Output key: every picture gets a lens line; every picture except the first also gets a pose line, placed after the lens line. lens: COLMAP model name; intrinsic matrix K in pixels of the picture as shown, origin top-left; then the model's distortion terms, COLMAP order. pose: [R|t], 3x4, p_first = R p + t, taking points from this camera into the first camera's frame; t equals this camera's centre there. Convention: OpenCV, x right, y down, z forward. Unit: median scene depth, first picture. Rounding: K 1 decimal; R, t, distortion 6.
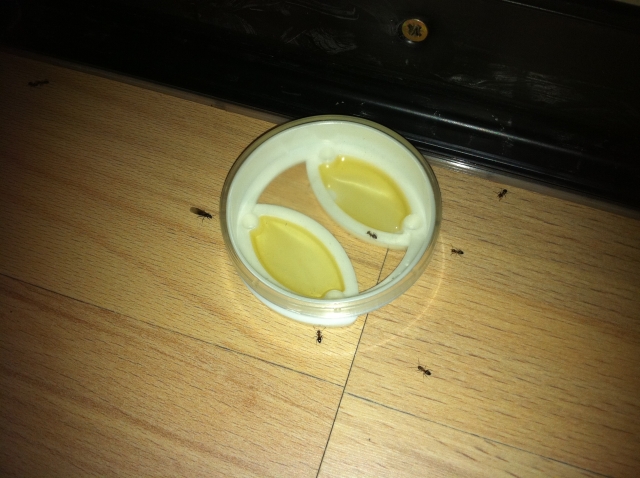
lens RADIAL K [[595.4, 0, 320.0], [0, 595.4, 239.0], [0, 0, 1]] dist [0.101776, -0.357636]
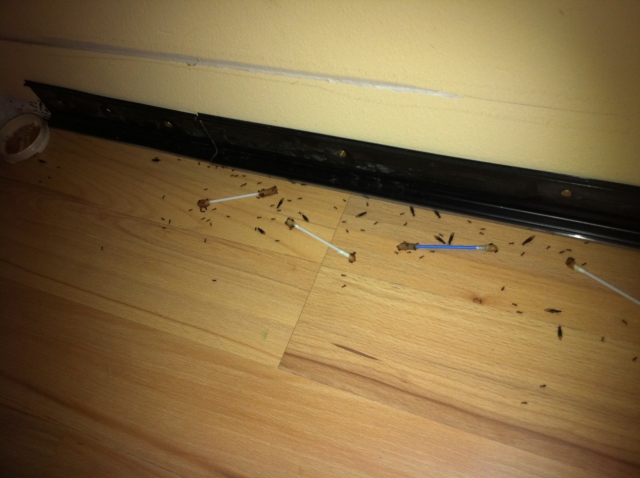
lens RADIAL K [[595.4, 0, 320.0], [0, 595.4, 239.0], [0, 0, 1]] dist [0.101776, -0.357636]
pose [[0.977528, -0.055435, -0.203388, 0.658927], [0.042014, 0.996681, -0.069729, 0.315317], [0.206578, 0.059617, 0.976612, -2.068247]]
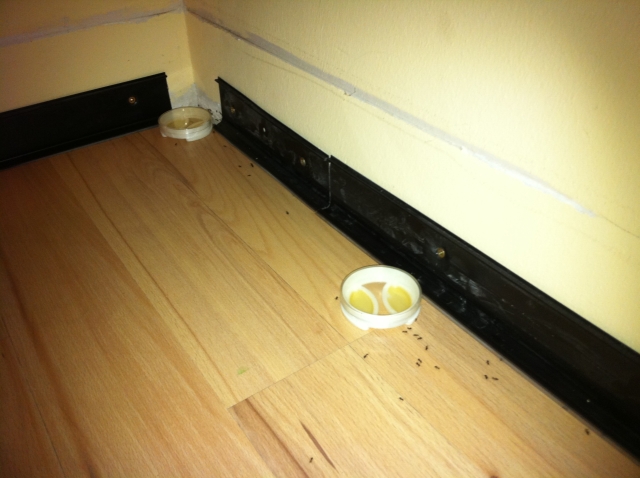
lens RADIAL K [[595.4, 0, 320.0], [0, 595.4, 239.0], [0, 0, 1]] dist [0.101776, -0.357636]
pose [[0.803941, 0.349813, -0.480946, 0.995833], [-0.528192, 0.791635, -0.307126, 0.719182], [0.273297, 0.500943, 0.821197, -1.397190]]
